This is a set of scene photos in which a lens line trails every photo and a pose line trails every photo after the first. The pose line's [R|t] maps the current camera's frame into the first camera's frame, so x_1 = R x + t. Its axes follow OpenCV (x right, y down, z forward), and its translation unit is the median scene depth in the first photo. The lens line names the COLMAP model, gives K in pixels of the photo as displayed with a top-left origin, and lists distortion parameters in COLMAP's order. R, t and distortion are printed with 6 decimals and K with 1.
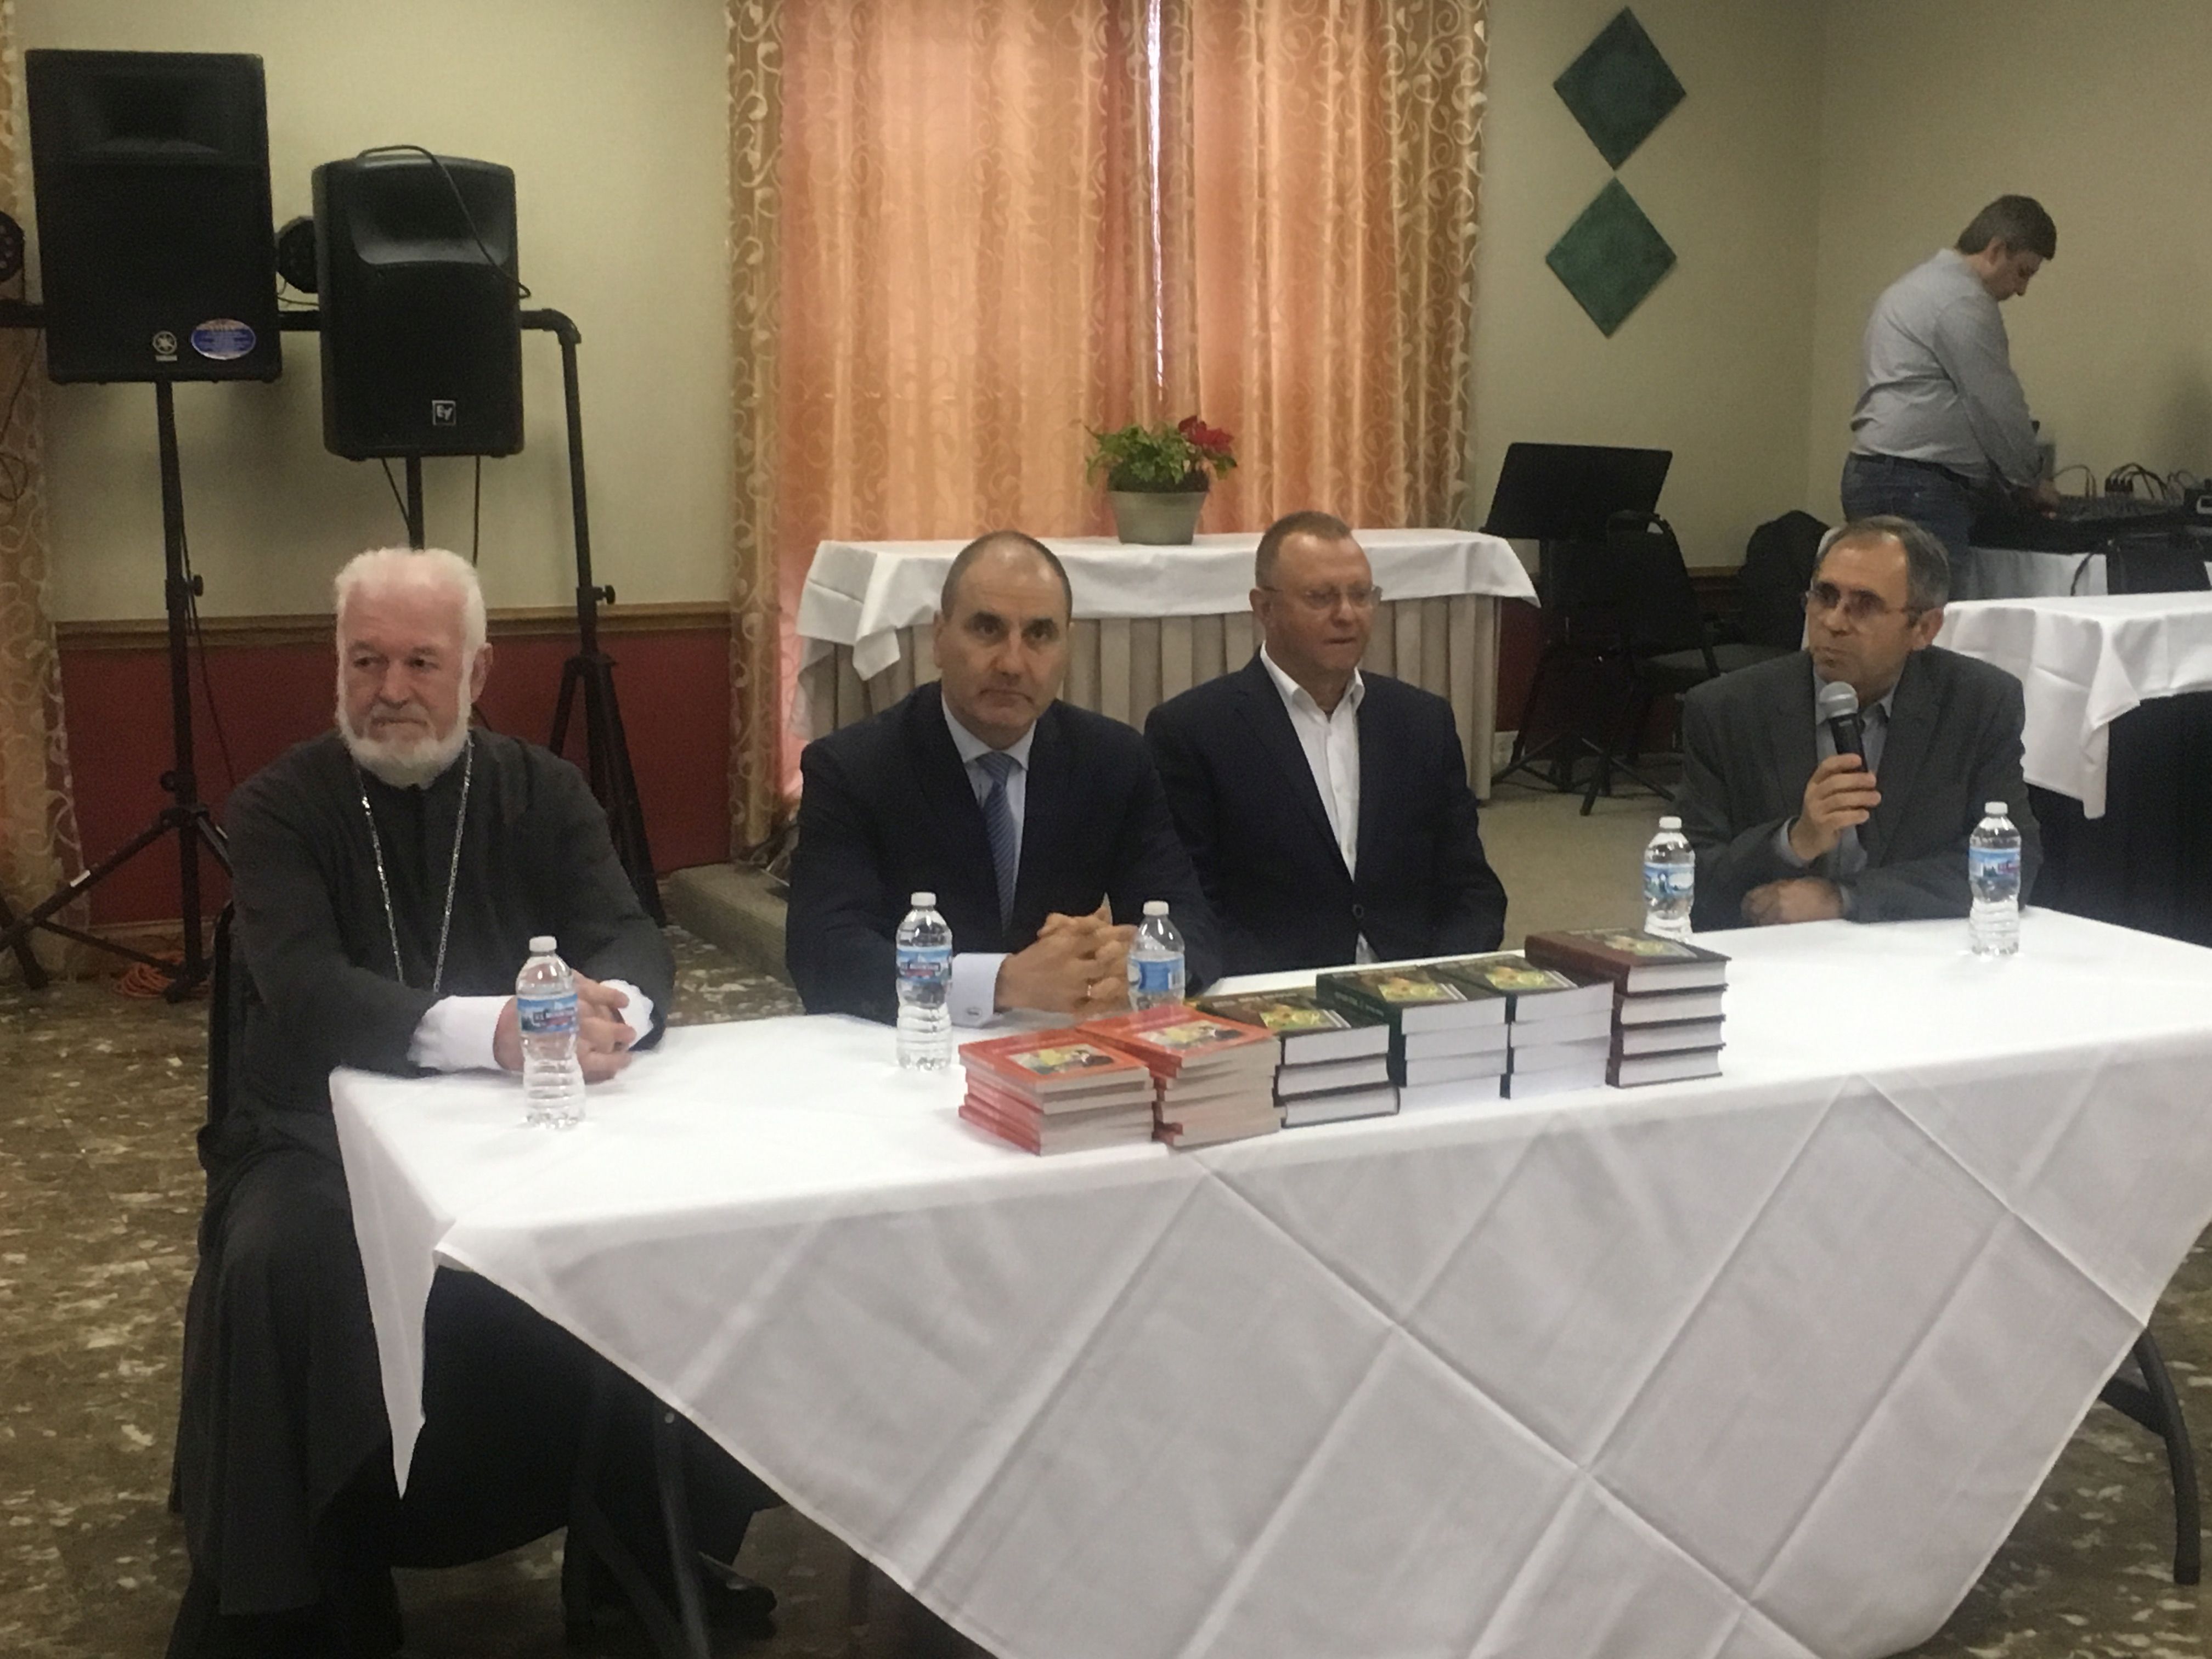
lens RADIAL K [[3172.0, 0, 1083.9], [0, 3172.0, 842.4], [0, 0, 1]] dist [0.049041, 0.000000]
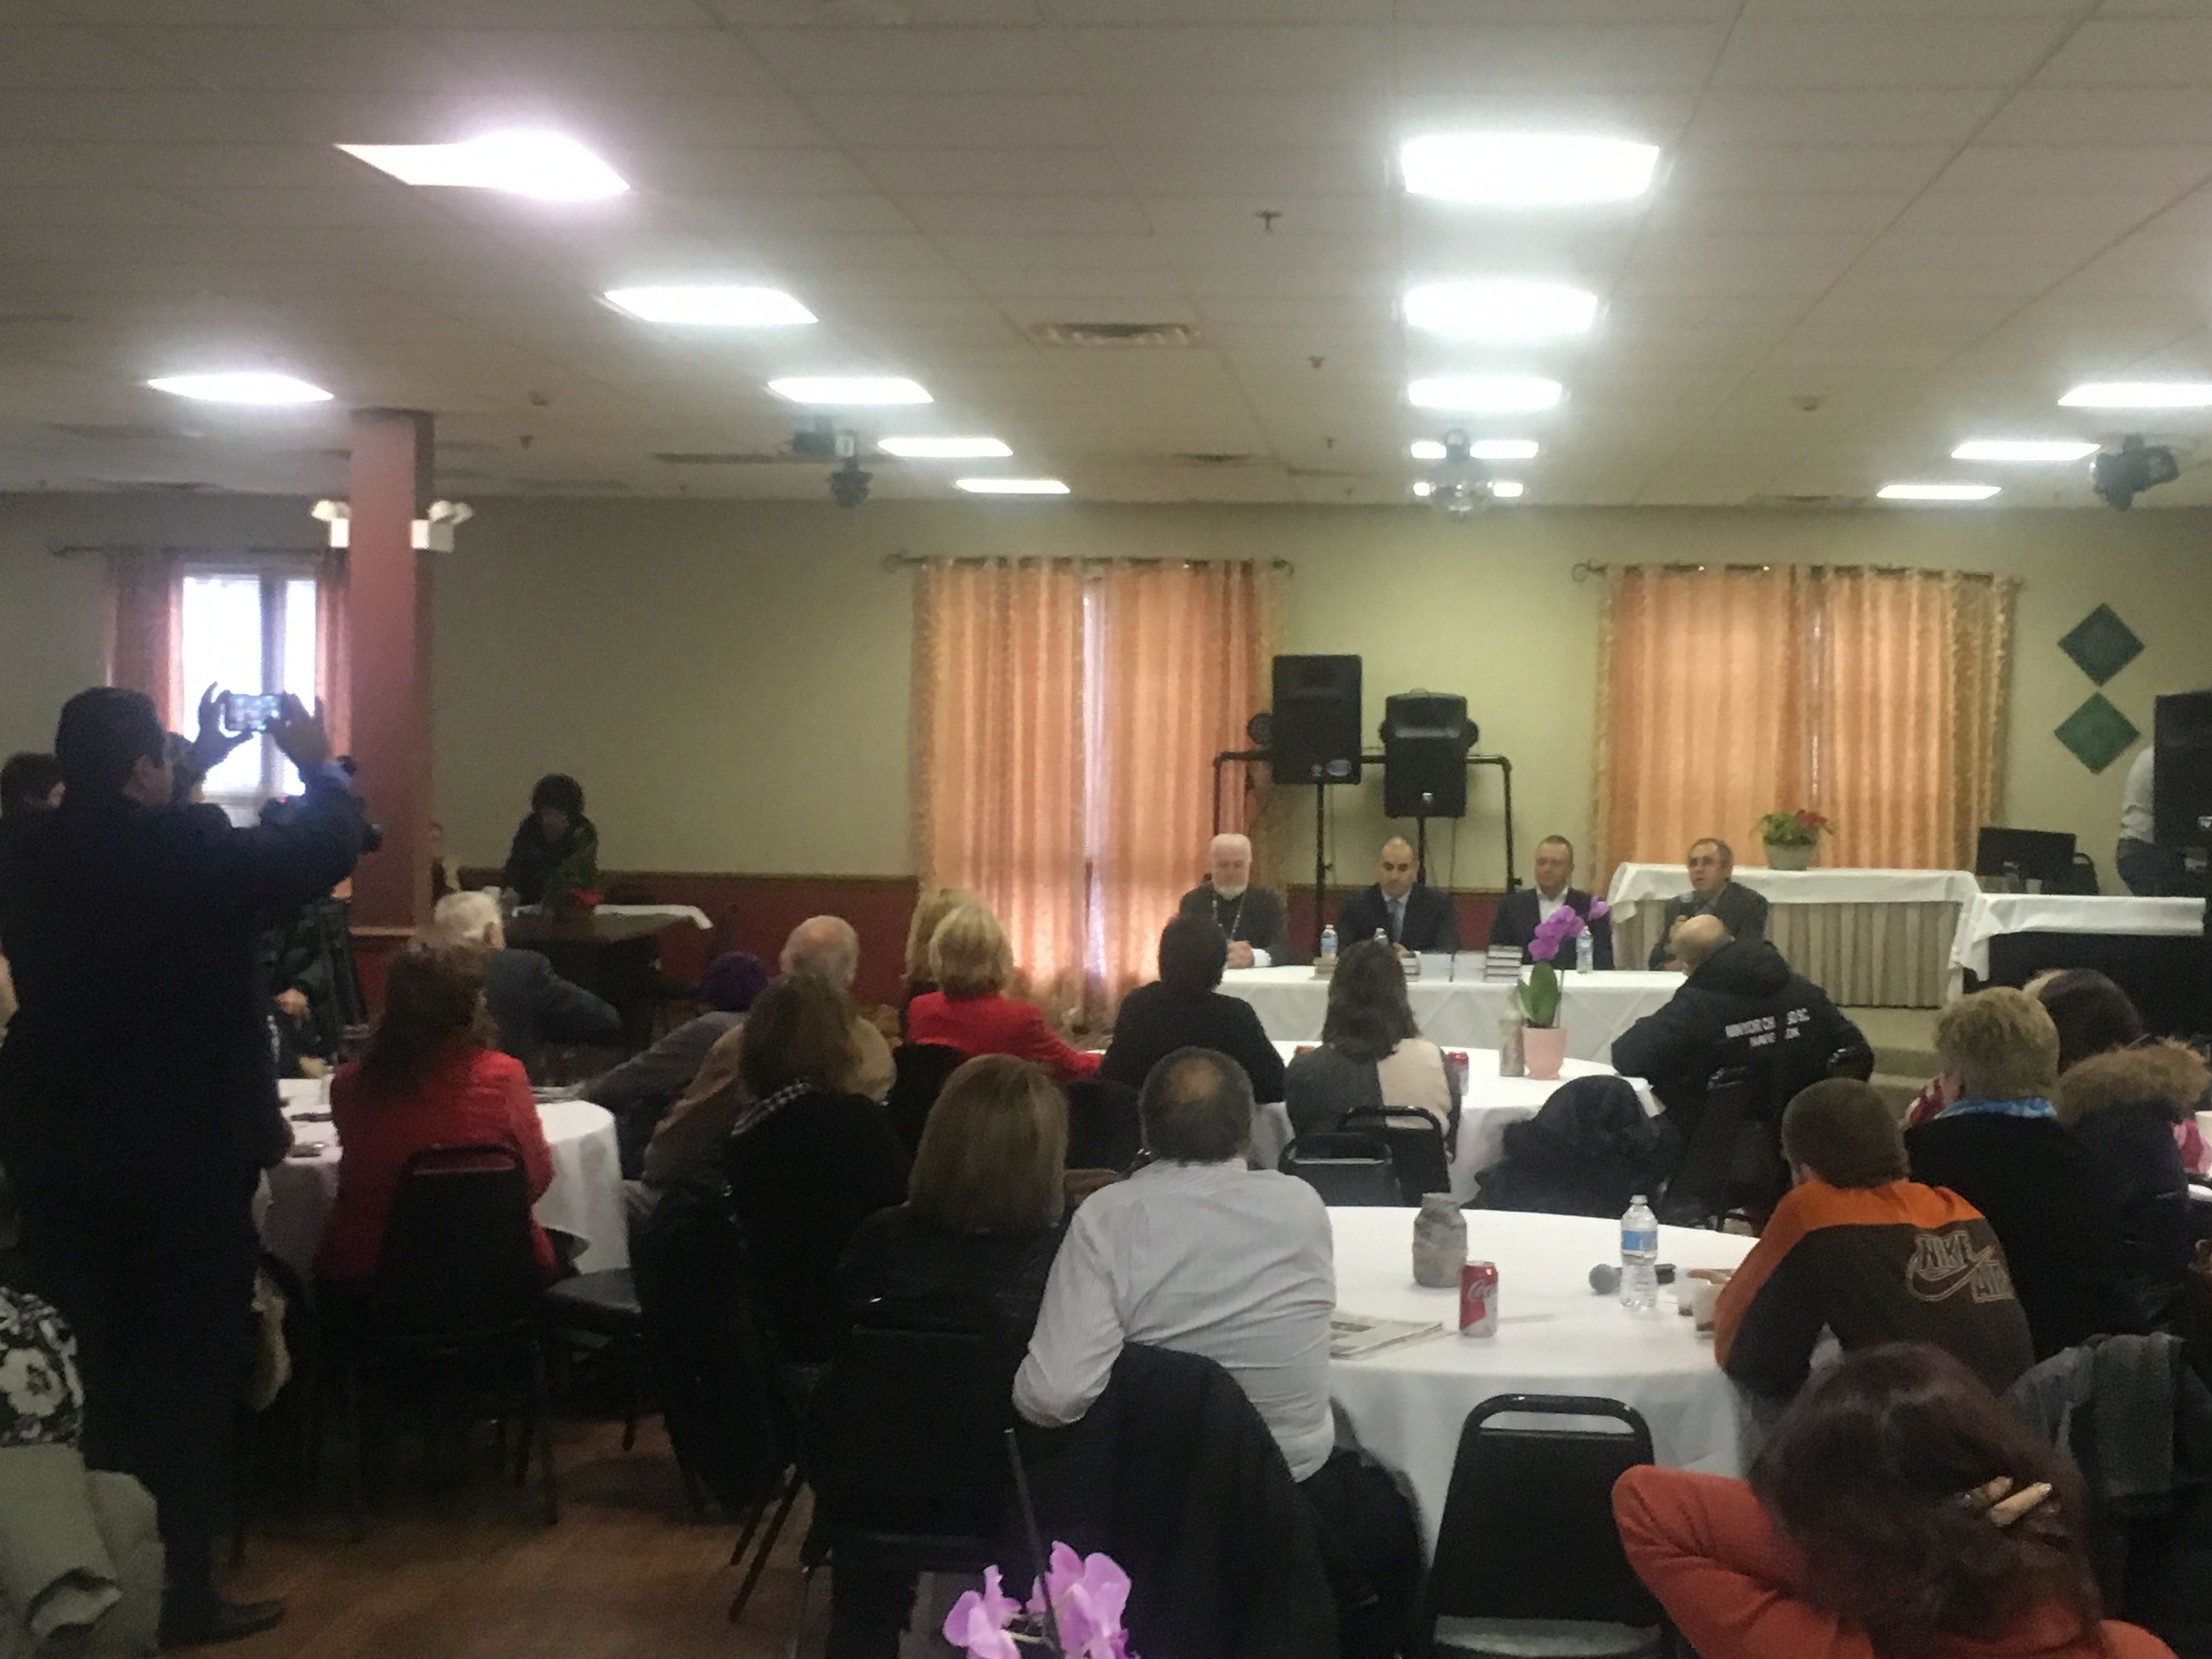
lens RADIAL K [[3172.0, 0, 1109.5], [0, 3172.0, 824.2], [0, 0, 1]] dist [0.049041, 0.000000]
pose [[0.863039, 0.025922, -0.504472, 0.952345], [-0.091386, 0.990216, -0.105459, 0.187266], [0.496802, 0.137116, 0.856964, -1.381944]]
